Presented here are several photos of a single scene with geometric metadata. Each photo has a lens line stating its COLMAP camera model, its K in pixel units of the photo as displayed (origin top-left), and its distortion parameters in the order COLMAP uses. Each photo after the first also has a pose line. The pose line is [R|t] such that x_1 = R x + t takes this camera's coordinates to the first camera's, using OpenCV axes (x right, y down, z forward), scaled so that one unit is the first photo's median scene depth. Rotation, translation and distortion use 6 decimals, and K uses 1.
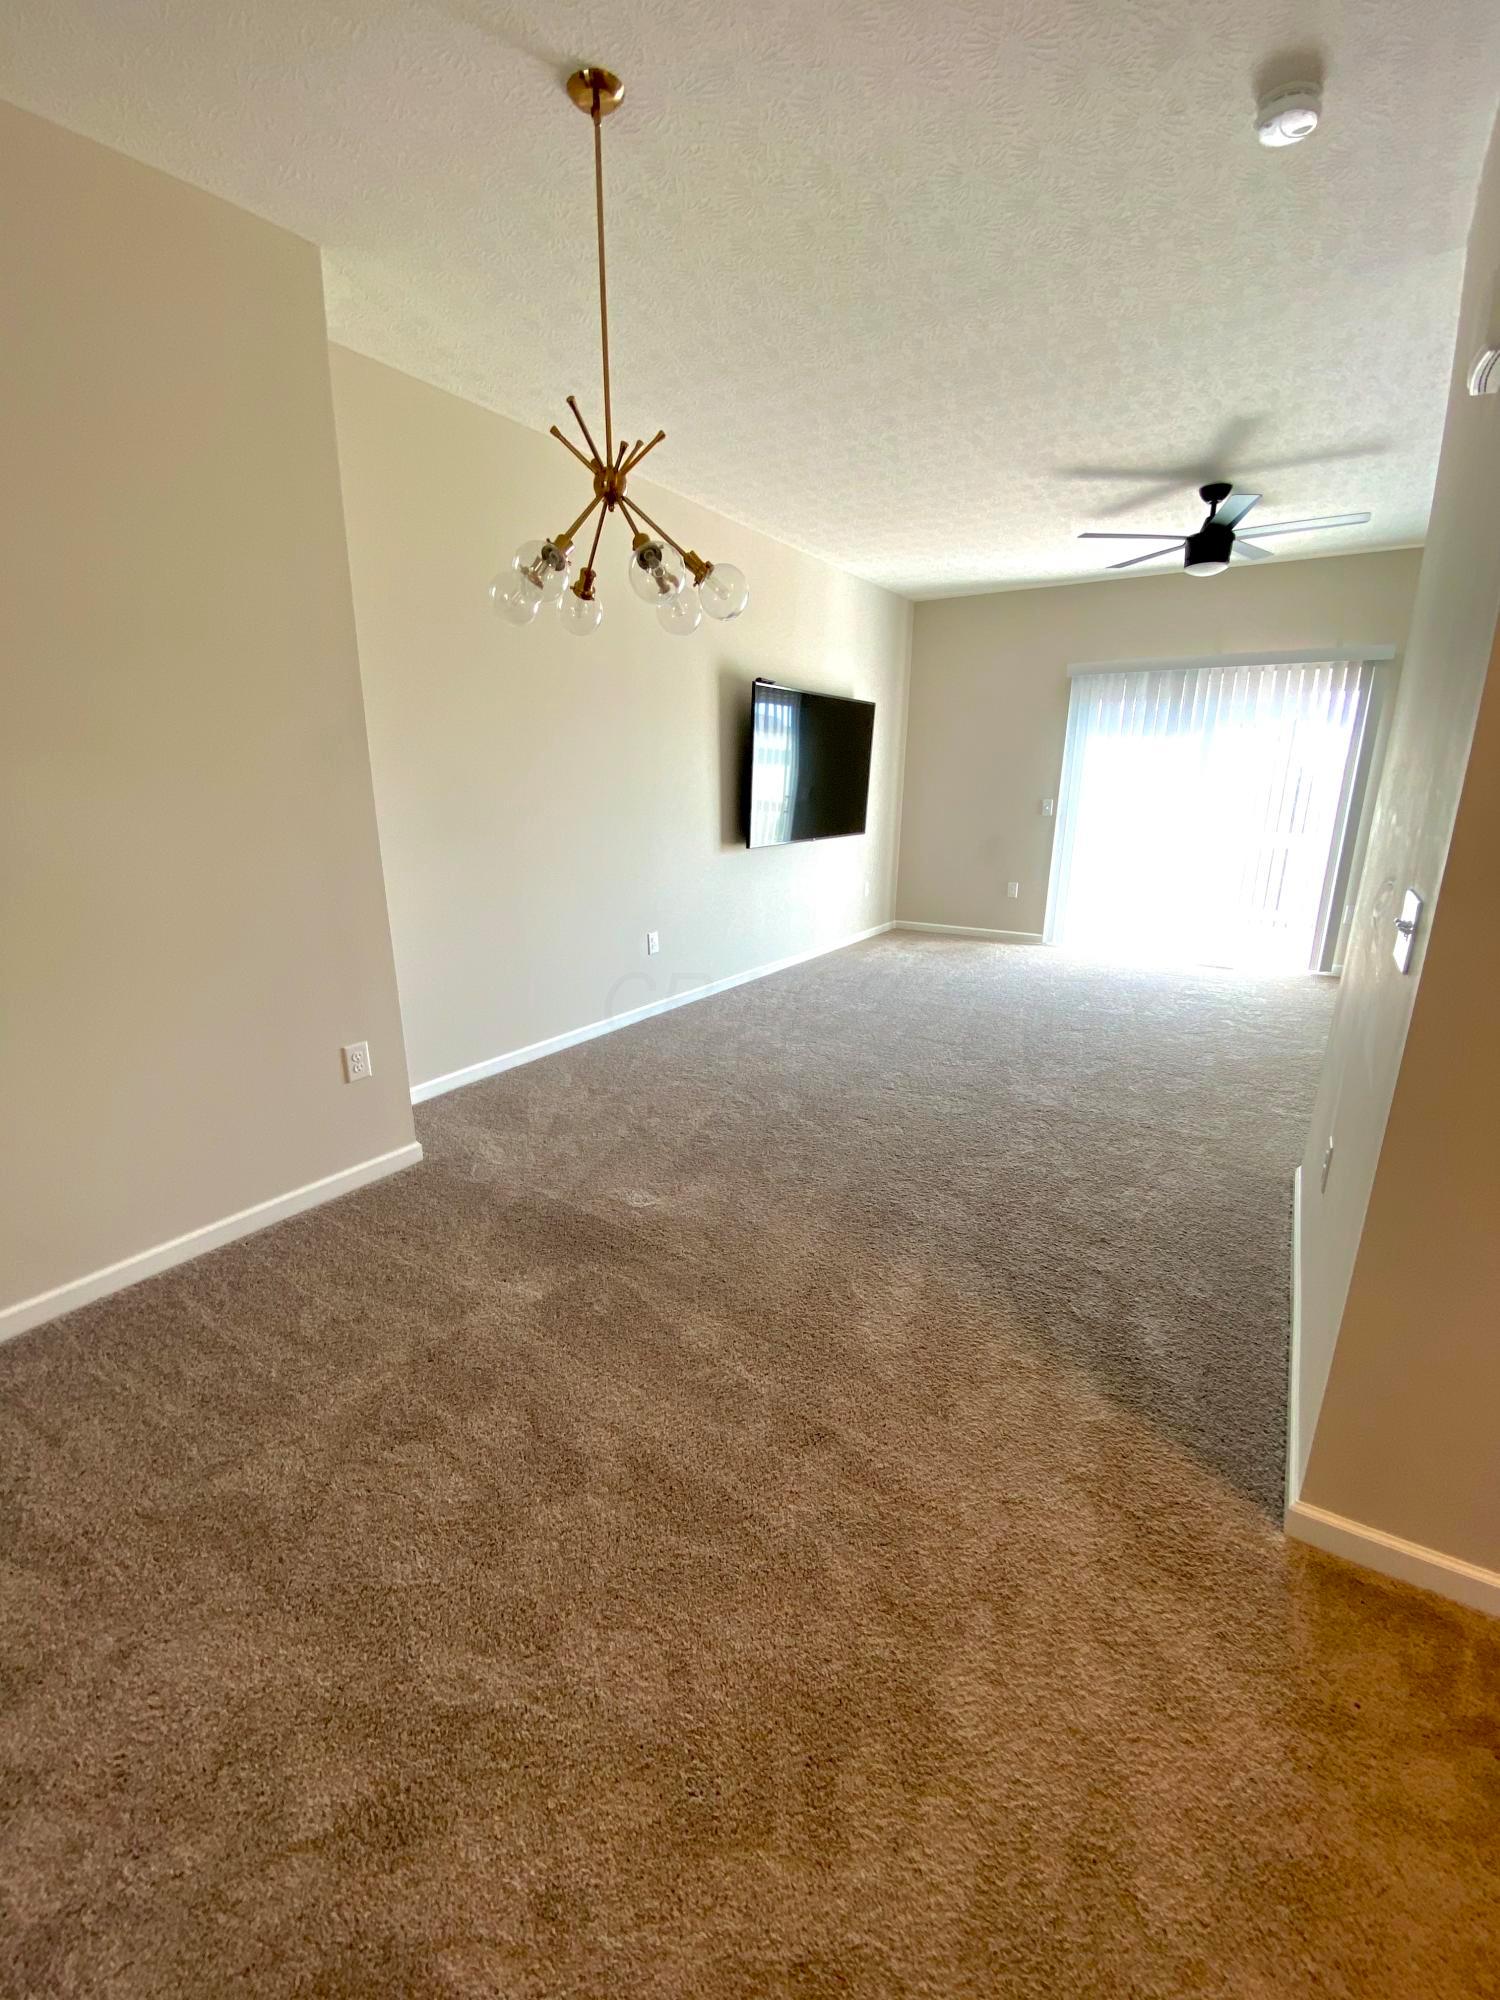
lens RADIAL K [[808.8, 0, 754.7], [0, 808.8, 1000.5], [0, 0, 1]] dist [0.013100, -0.016673]
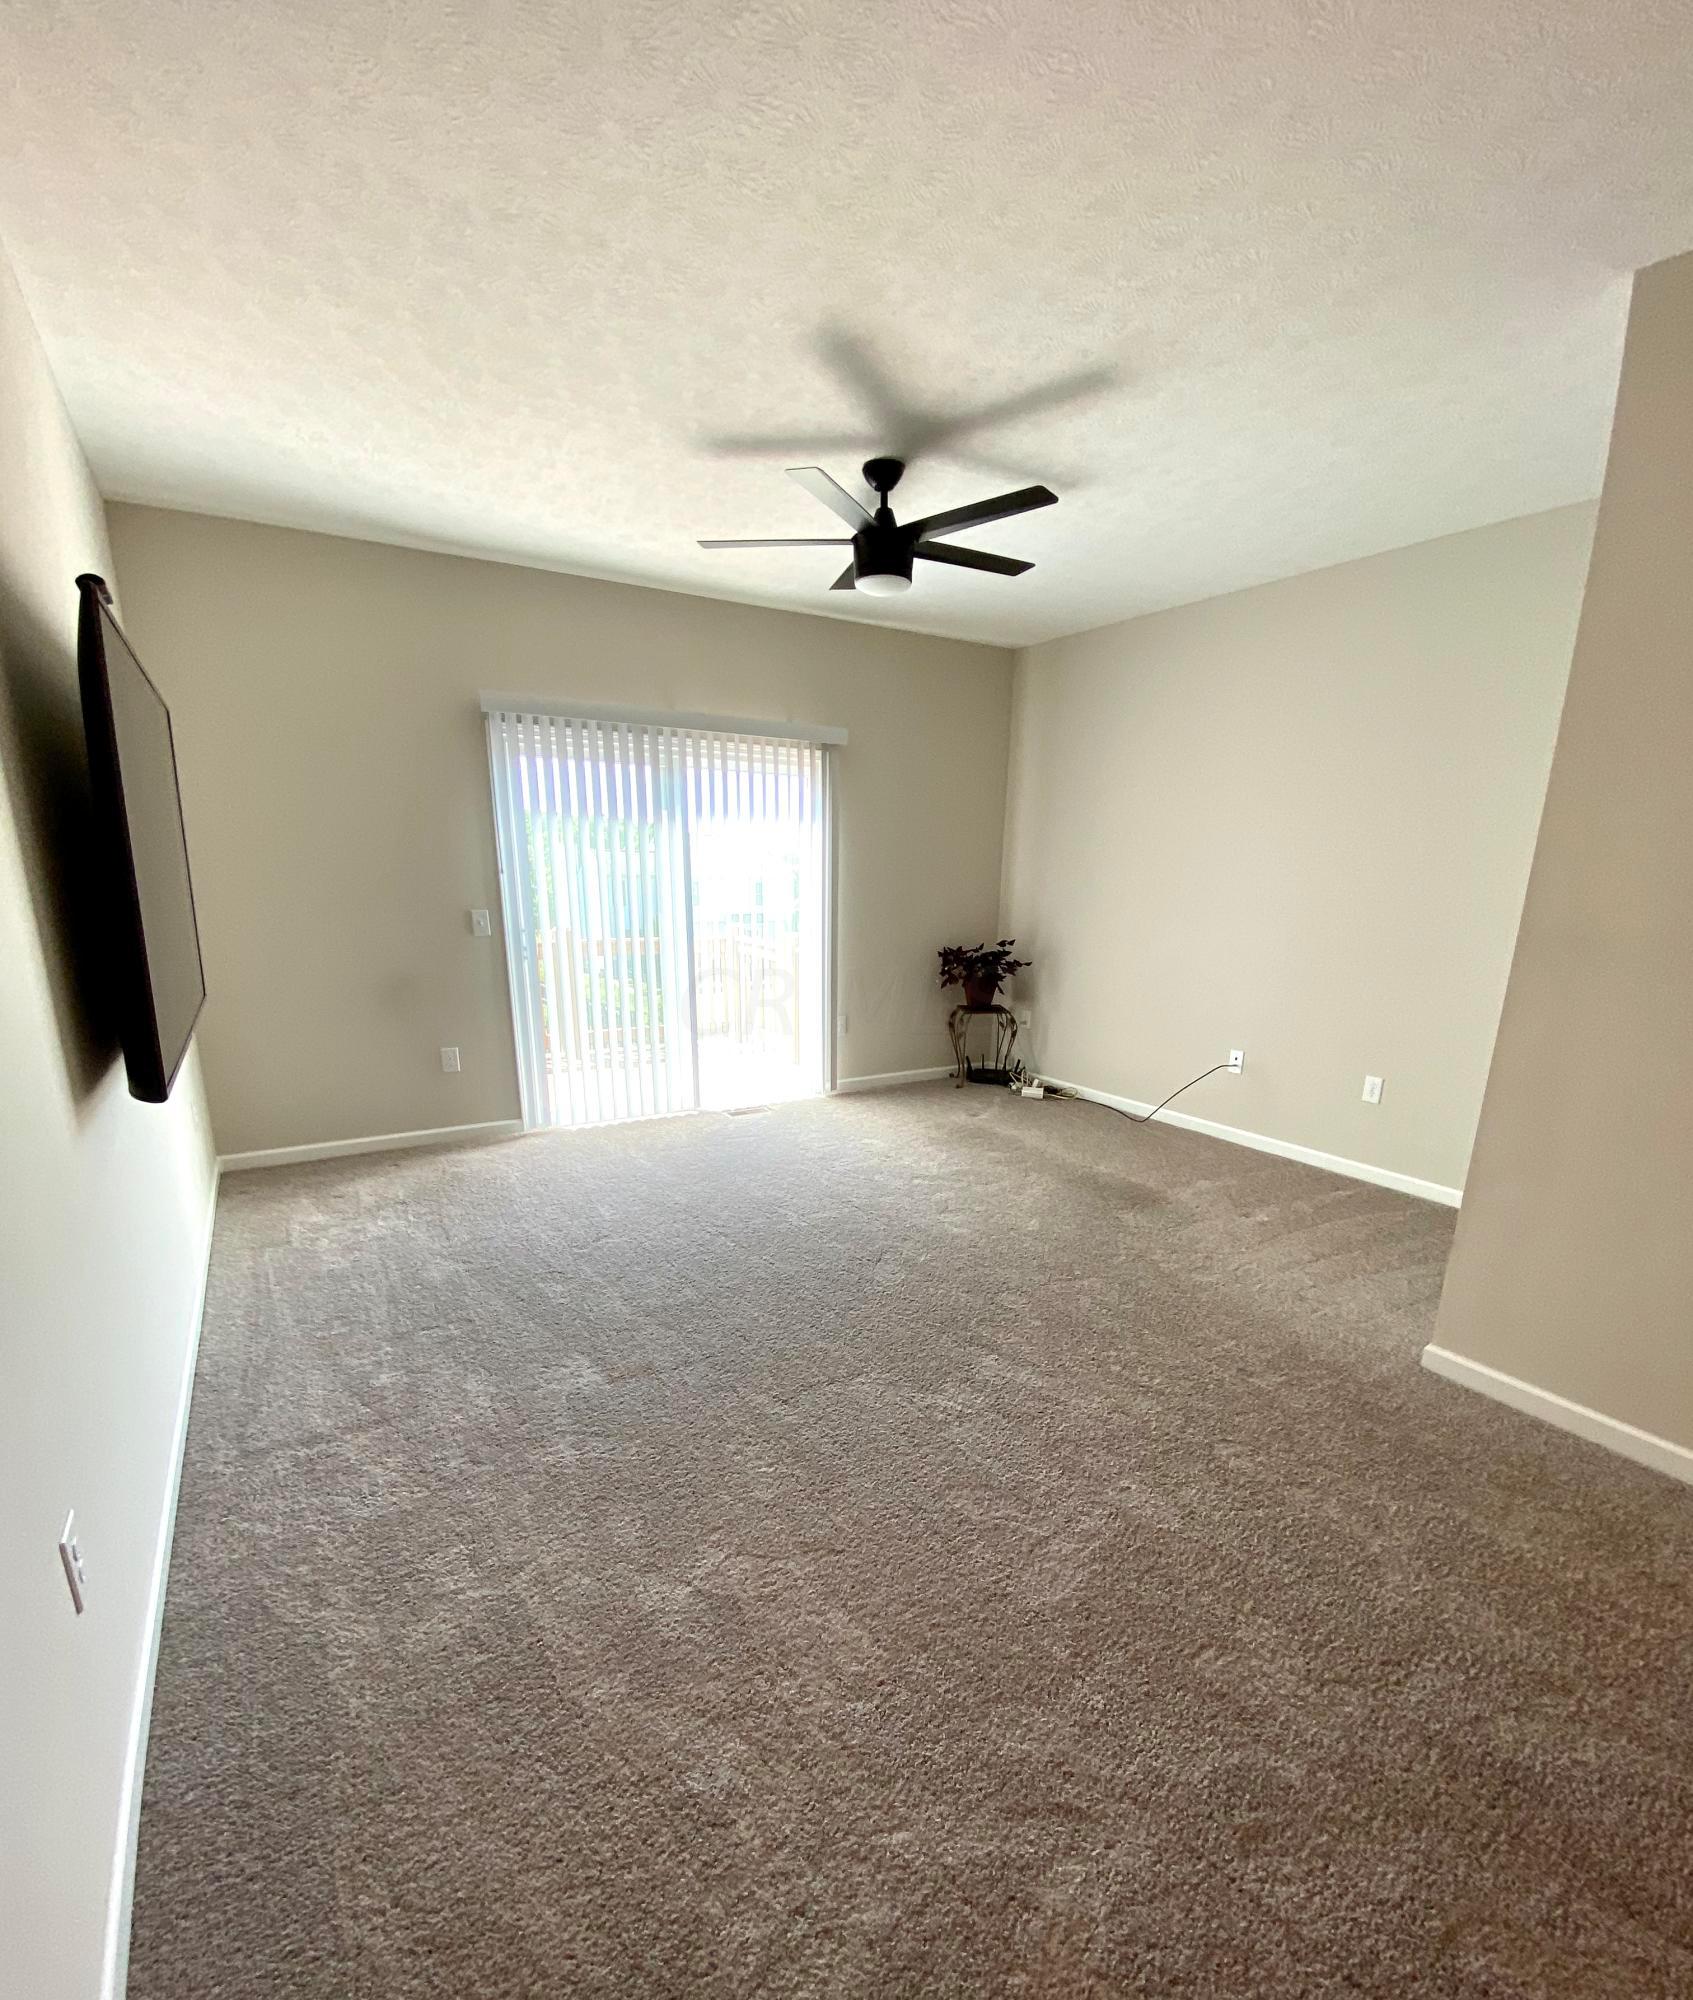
lens RADIAL K [[907.1, 0, 843.7], [0, 907.1, 1125.4], [0, 0, 1]] dist [-0.000429, -0.000078]
pose [[0.439727, -0.243902, 0.864379, -0.197613], [0.224884, 0.961662, 0.156949, -0.166262], [-0.869521, 0.125370, 0.477719, 0.553026]]
